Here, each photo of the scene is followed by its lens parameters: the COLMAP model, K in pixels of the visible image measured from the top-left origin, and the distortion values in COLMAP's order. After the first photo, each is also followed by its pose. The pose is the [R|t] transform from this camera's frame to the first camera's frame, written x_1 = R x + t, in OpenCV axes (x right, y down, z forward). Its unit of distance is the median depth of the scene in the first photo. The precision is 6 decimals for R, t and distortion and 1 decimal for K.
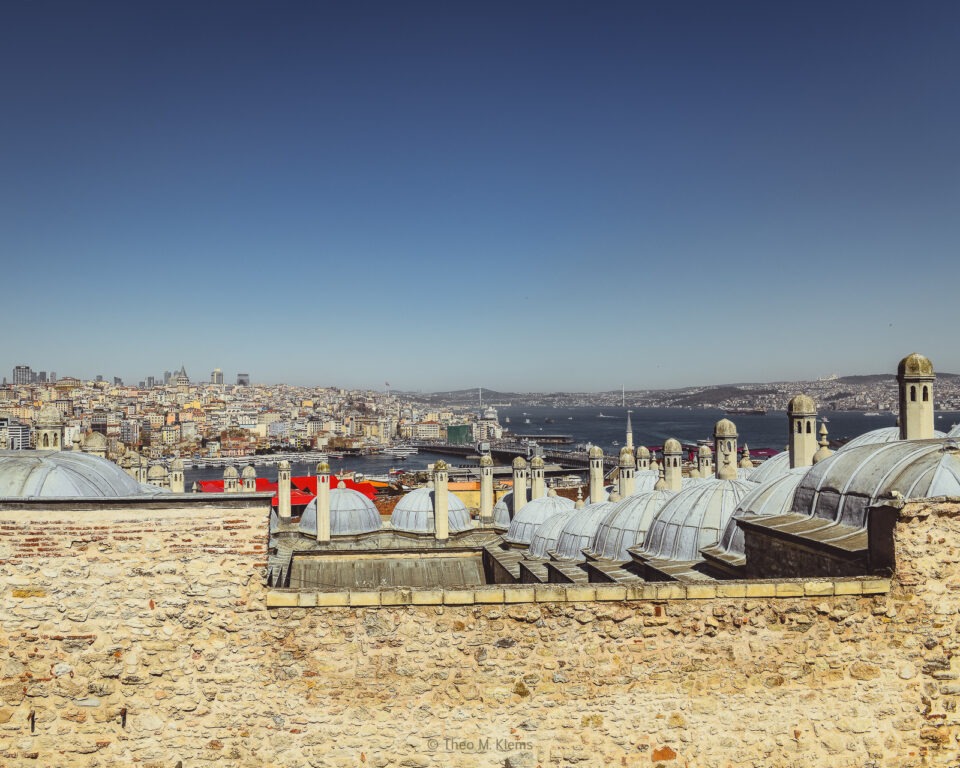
lens RADIAL K [[865.8, 0, 480.4], [0, 865.8, 383.2], [0, 0, 1]] dist [-0.020301, -0.054183]
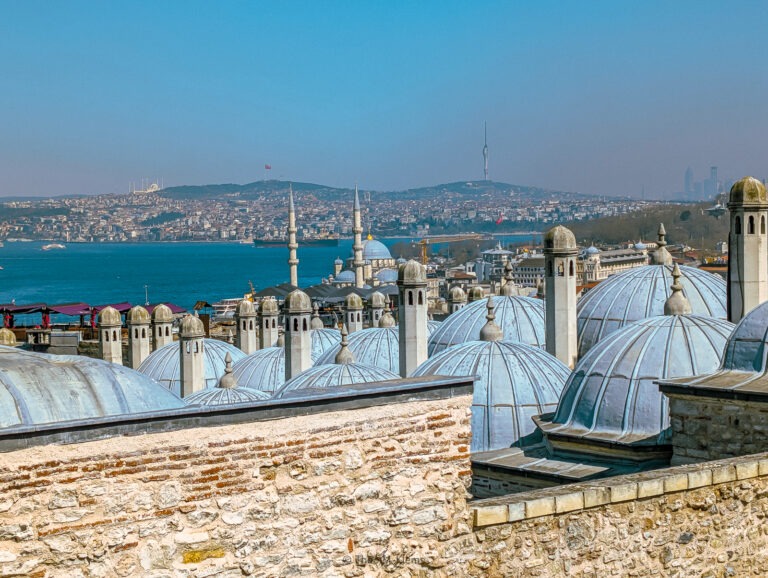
lens RADIAL K [[1496.8, 0, 384.1], [0, 1496.8, 288.6], [0, 0, 1]] dist [0.075636, 0.000000]
pose [[0.821162, -0.033132, 0.569732, -1.038162], [-0.002806, 0.998067, 0.062085, -0.026410], [-0.570688, -0.052580, 0.819482, -0.003404]]
